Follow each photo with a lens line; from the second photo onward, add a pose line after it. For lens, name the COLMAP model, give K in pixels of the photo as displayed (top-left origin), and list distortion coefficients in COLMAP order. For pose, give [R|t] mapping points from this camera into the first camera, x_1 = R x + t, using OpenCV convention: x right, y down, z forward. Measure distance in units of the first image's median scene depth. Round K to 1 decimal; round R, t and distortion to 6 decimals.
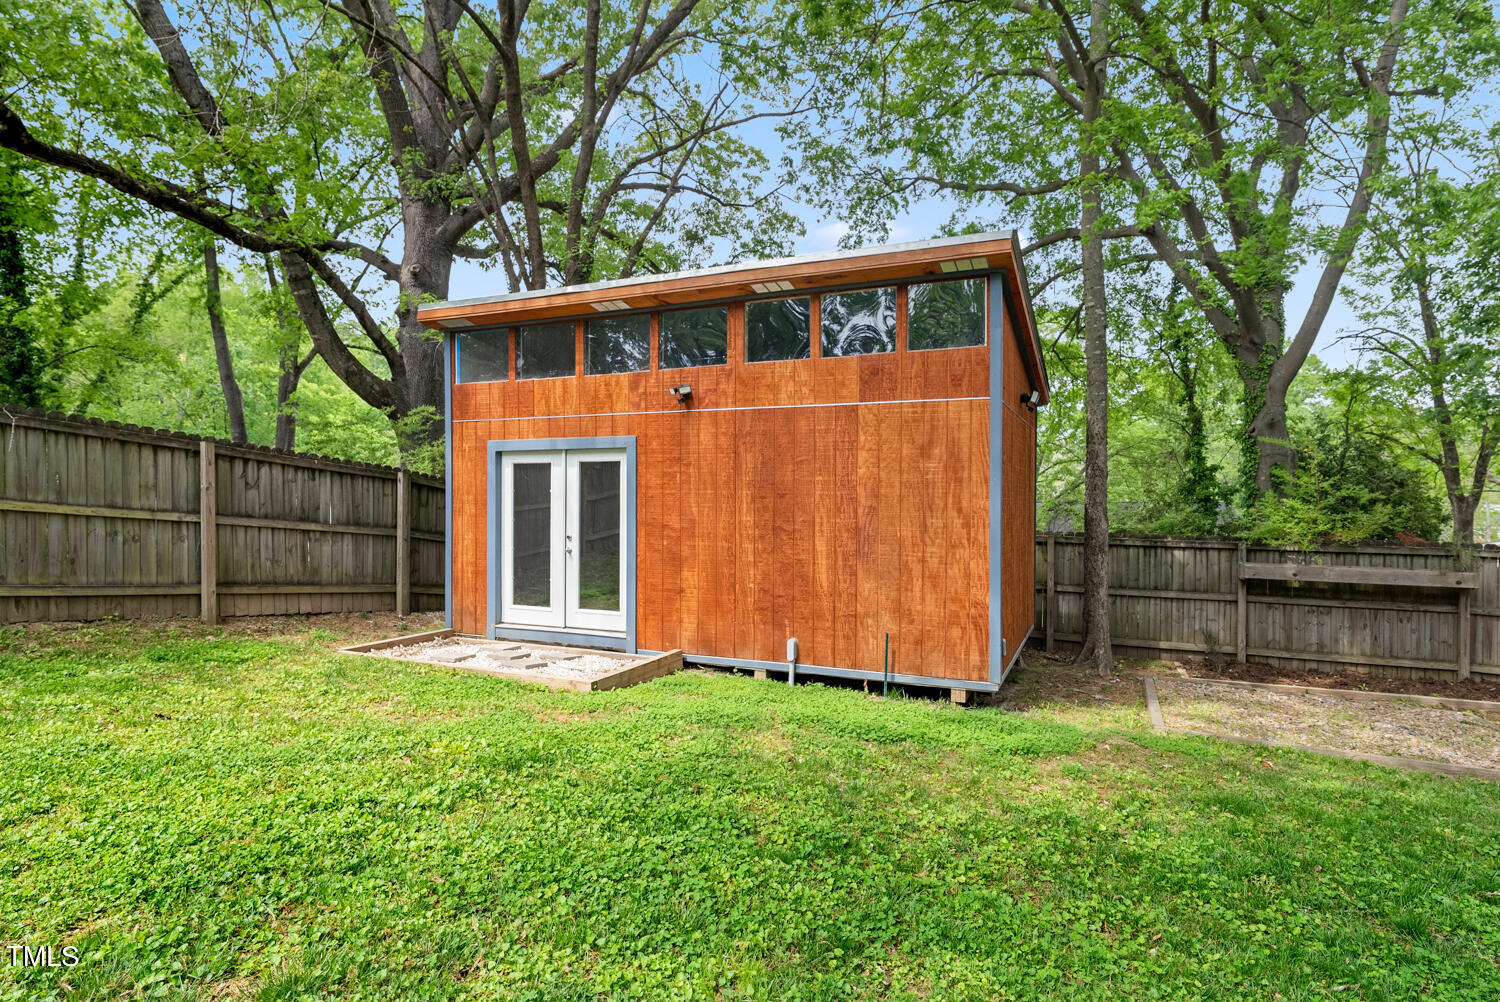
lens RADIAL K [[807.6, 0, 753.7], [0, 807.6, 505.4], [0, 0, 1]] dist [0.003836, 0.000271]
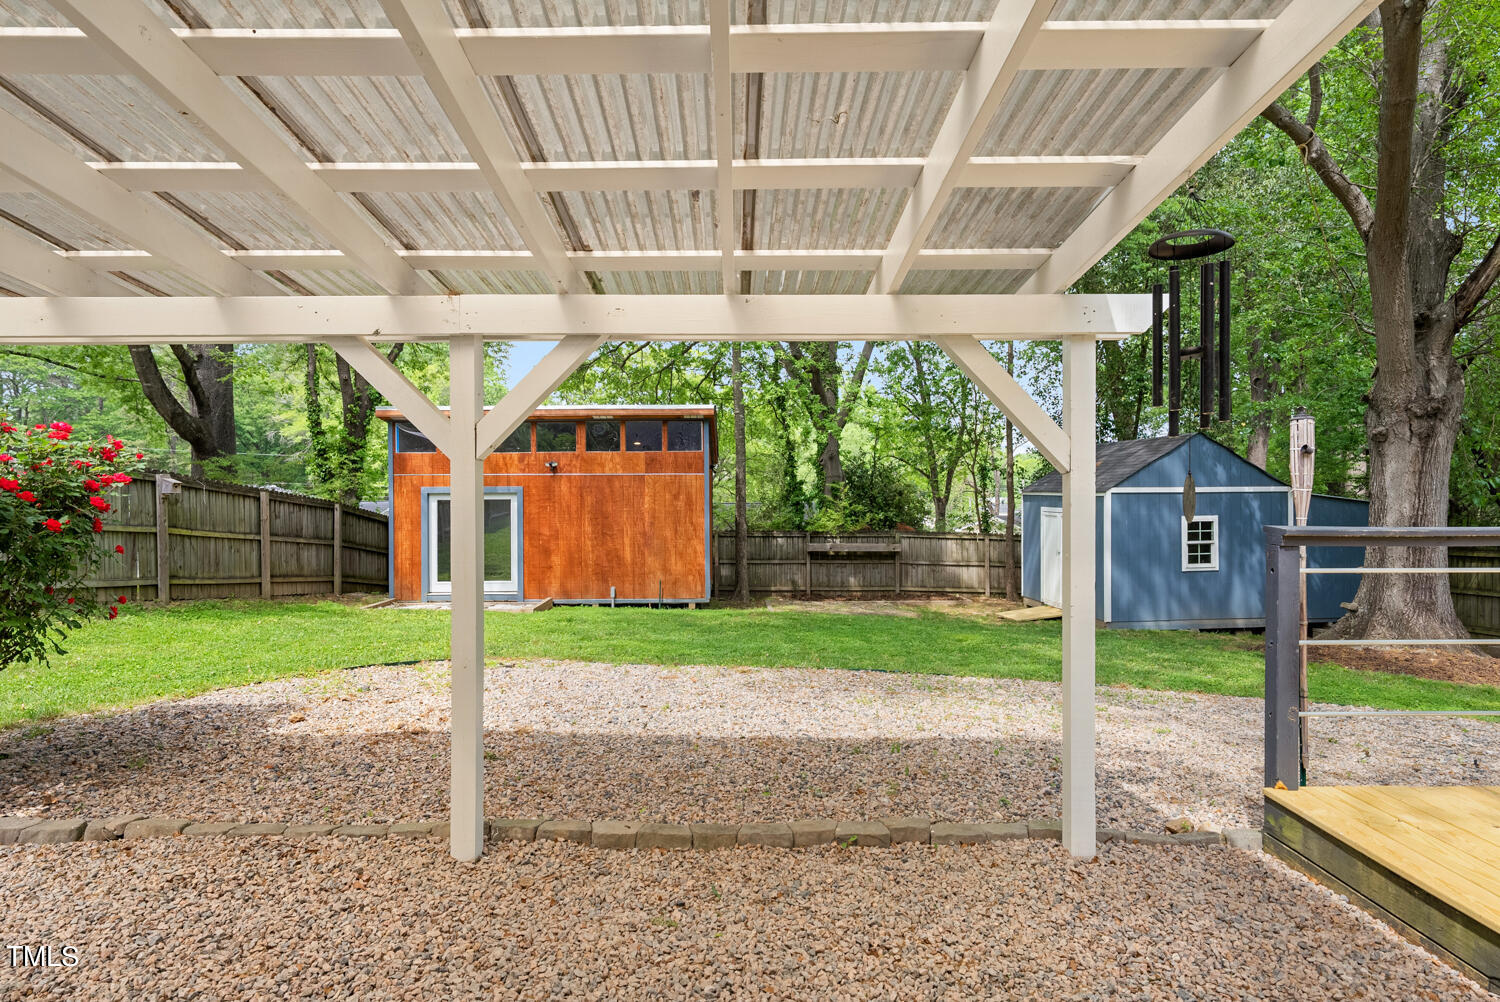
lens RADIAL K [[807.6, 0, 750.8], [0, 807.6, 501.1], [0, 0, 1]] dist [0.003836, 0.000271]
pose [[0.902897, -0.011814, 0.429695, -0.411803], [0.011811, 0.999927, 0.002675, -0.044087], [-0.429695, 0.002660, 0.902970, -0.807470]]
